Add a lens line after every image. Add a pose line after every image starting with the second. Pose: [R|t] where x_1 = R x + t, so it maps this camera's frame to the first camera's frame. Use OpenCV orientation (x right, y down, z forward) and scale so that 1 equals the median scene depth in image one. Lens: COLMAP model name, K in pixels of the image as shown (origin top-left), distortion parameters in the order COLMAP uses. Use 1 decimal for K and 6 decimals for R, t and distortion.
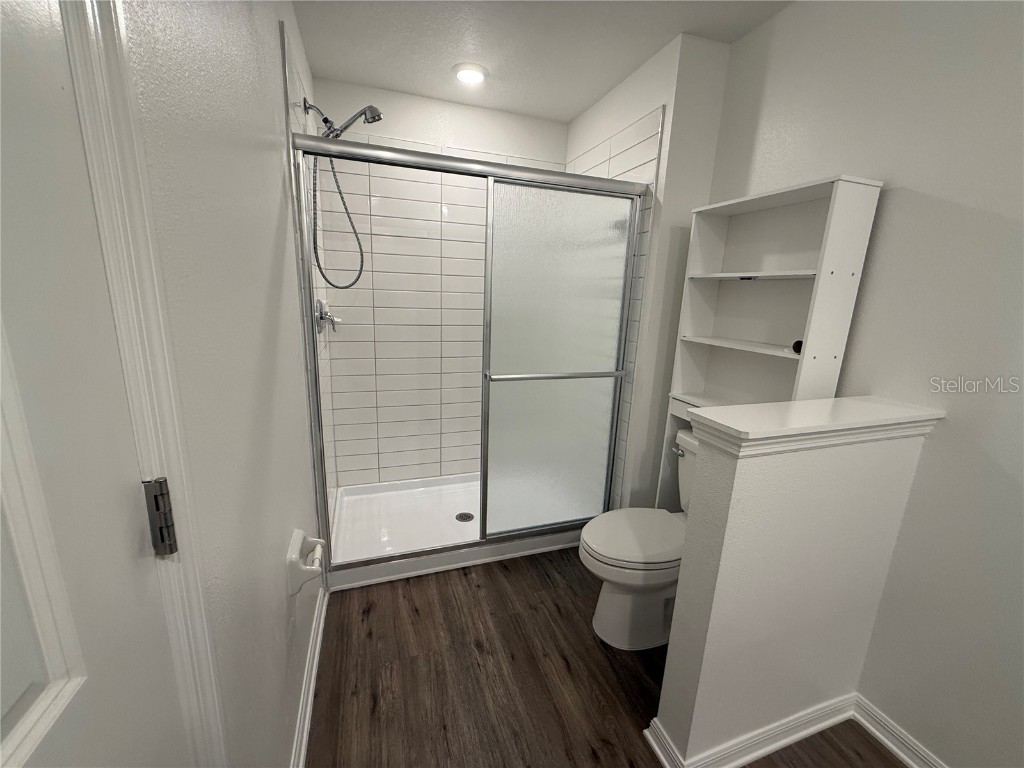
lens RADIAL K [[408.2, 0, 508.6], [0, 408.2, 382.3], [0, 0, 1]] dist [0.000161, -0.000268]
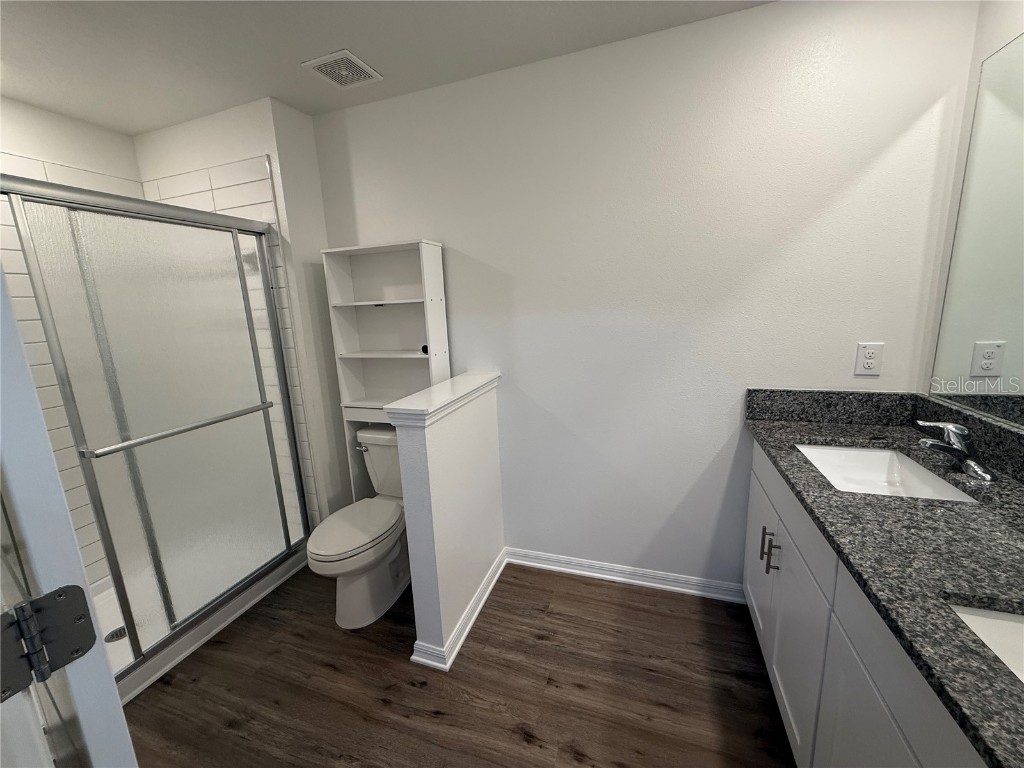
lens RADIAL K [[408.2, 0, 508.6], [0, 408.2, 382.3], [0, 0, 1]] dist [0.000161, -0.000268]
pose [[0.614538, -0.215984, 0.758745, -0.200534], [0.238661, 0.967623, 0.082142, -0.016394], [-0.751920, 0.130604, 0.646188, -0.134259]]
